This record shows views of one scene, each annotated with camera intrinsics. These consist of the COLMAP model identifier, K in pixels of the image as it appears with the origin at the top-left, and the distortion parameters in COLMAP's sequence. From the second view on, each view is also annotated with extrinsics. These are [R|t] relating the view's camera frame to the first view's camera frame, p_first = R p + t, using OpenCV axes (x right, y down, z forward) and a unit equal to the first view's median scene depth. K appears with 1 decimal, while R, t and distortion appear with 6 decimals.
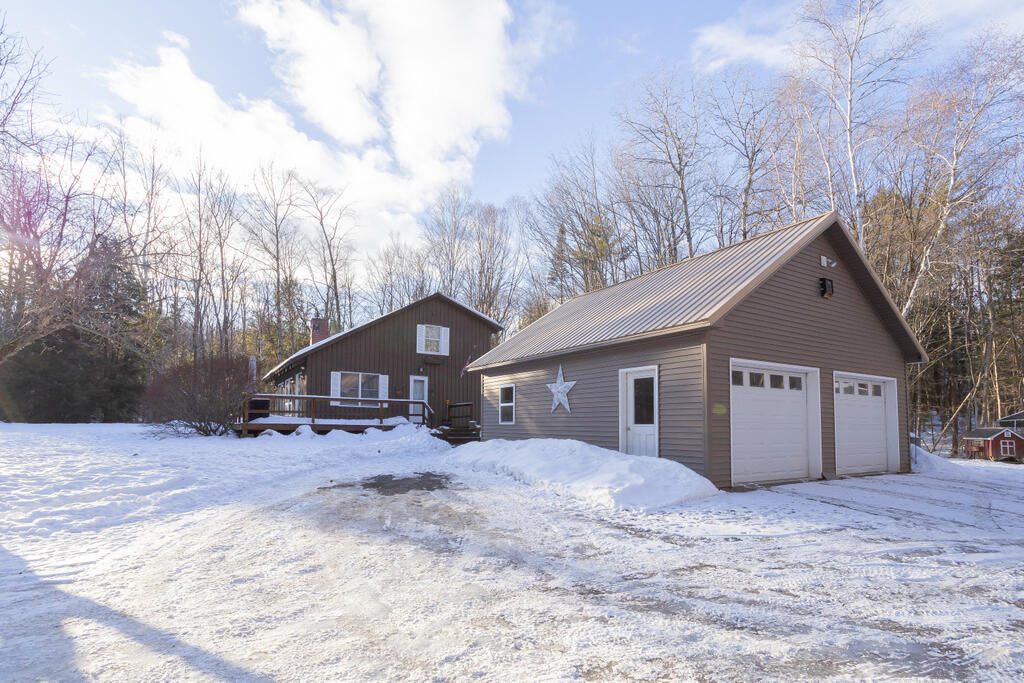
lens RADIAL K [[488.0, 0, 510.6], [0, 488.0, 420.0], [0, 0, 1]] dist [-0.015408, 0.000167]
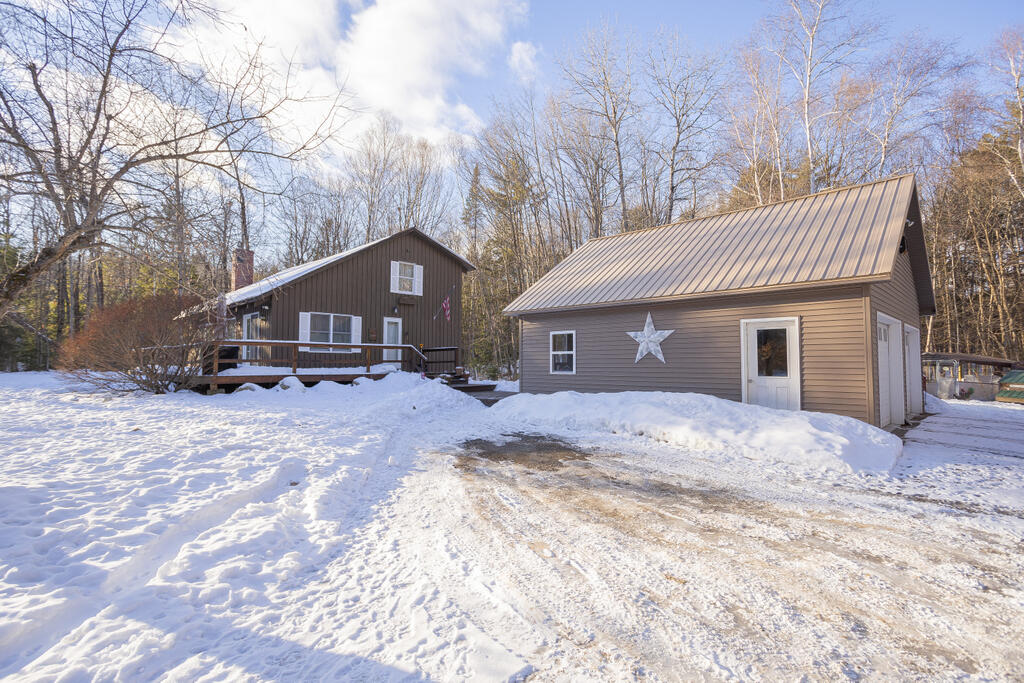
lens RADIAL K [[483.1, 0, 504.3], [0, 483.1, 339.8], [0, 0, 1]] dist [-0.002749, 0.000167]
pose [[0.972856, -0.003450, 0.231386, -0.226095], [0.011722, 0.999340, -0.034385, -0.017880], [-0.231114, 0.036164, 0.972254, 0.088389]]
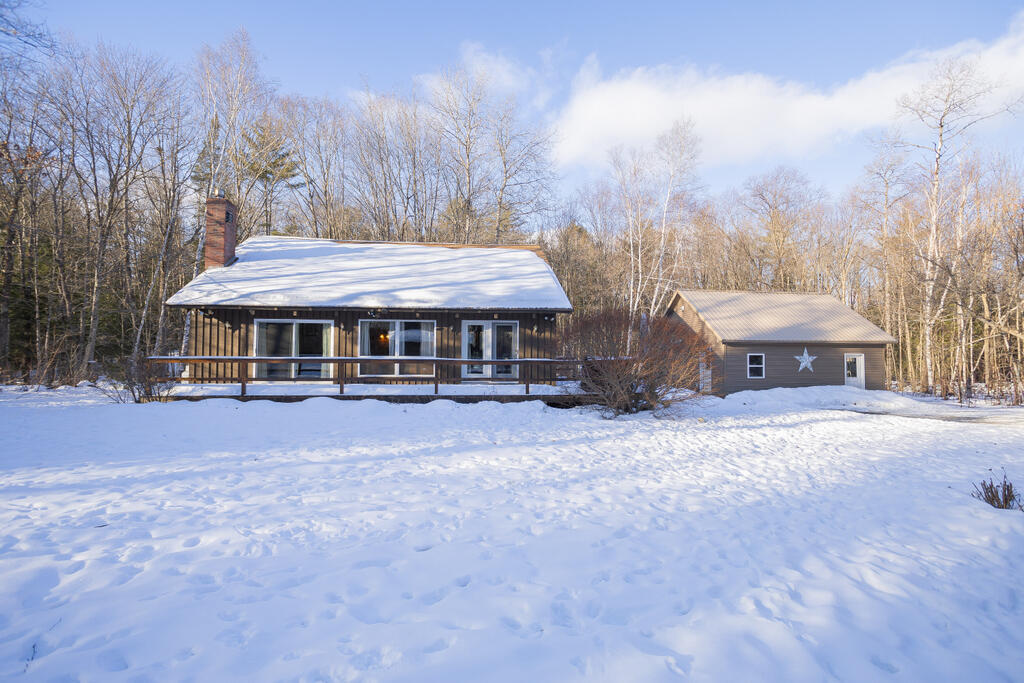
lens RADIAL K [[488.0, 0, 500.7], [0, 488.0, 319.3], [0, 0, 1]] dist [-0.015408, 0.000167]
pose [[0.414518, 0.058909, 0.908132, -1.249601], [-0.002241, 0.997966, -0.063713, -0.056399], [-0.910038, 0.024375, 0.413807, 0.754927]]
